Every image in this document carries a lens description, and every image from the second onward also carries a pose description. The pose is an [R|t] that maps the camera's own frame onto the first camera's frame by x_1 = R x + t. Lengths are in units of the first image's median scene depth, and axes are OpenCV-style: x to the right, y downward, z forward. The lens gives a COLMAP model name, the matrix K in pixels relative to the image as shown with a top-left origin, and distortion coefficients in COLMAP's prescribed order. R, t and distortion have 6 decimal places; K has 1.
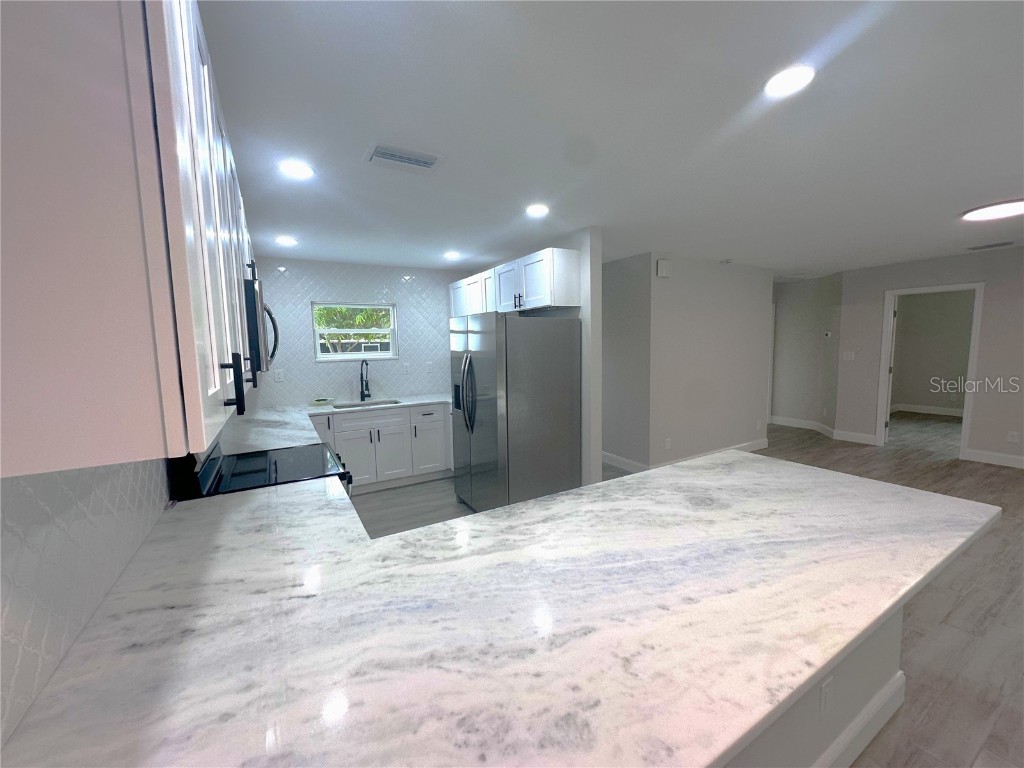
lens RADIAL K [[407.6, 0, 512.0], [0, 407.6, 384.0], [0, 0, 1]] dist [-0.001781, 0.000021]
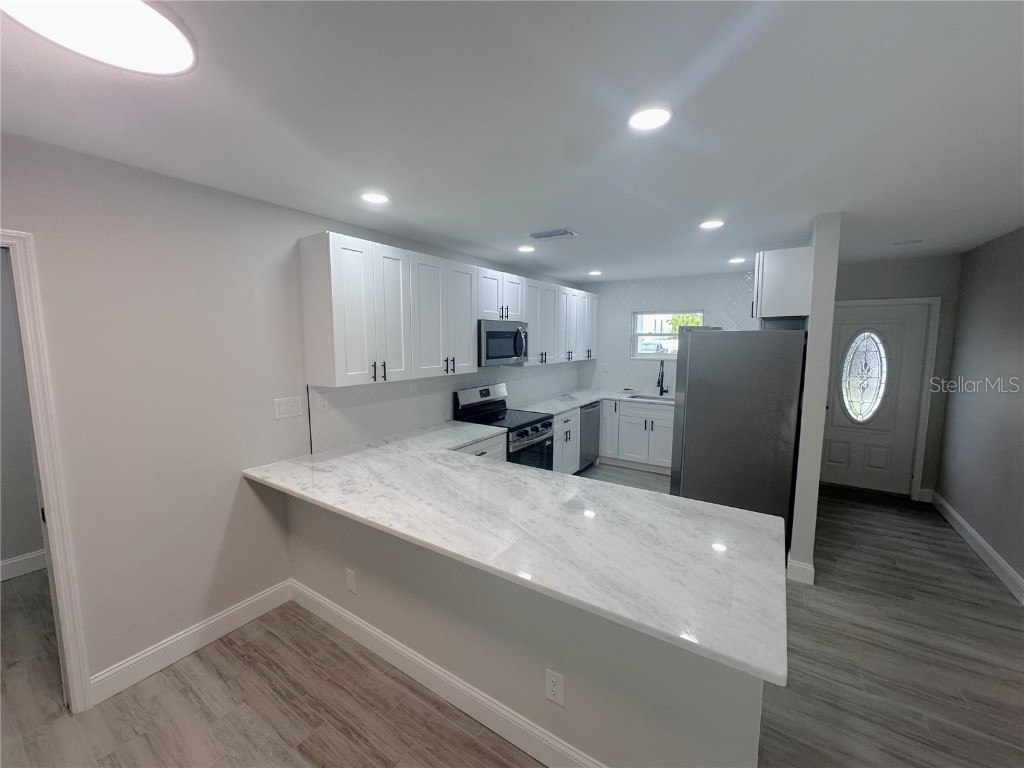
lens RADIAL K [[407.6, 0, 512.0], [0, 407.6, 384.0], [0, 0, 1]] dist [-0.001781, 0.000021]
pose [[0.443305, 0.125212, -0.887583, 1.776059], [-0.098902, 0.990982, 0.090402, -0.199884], [0.890898, 0.047708, 0.451691, 0.346976]]
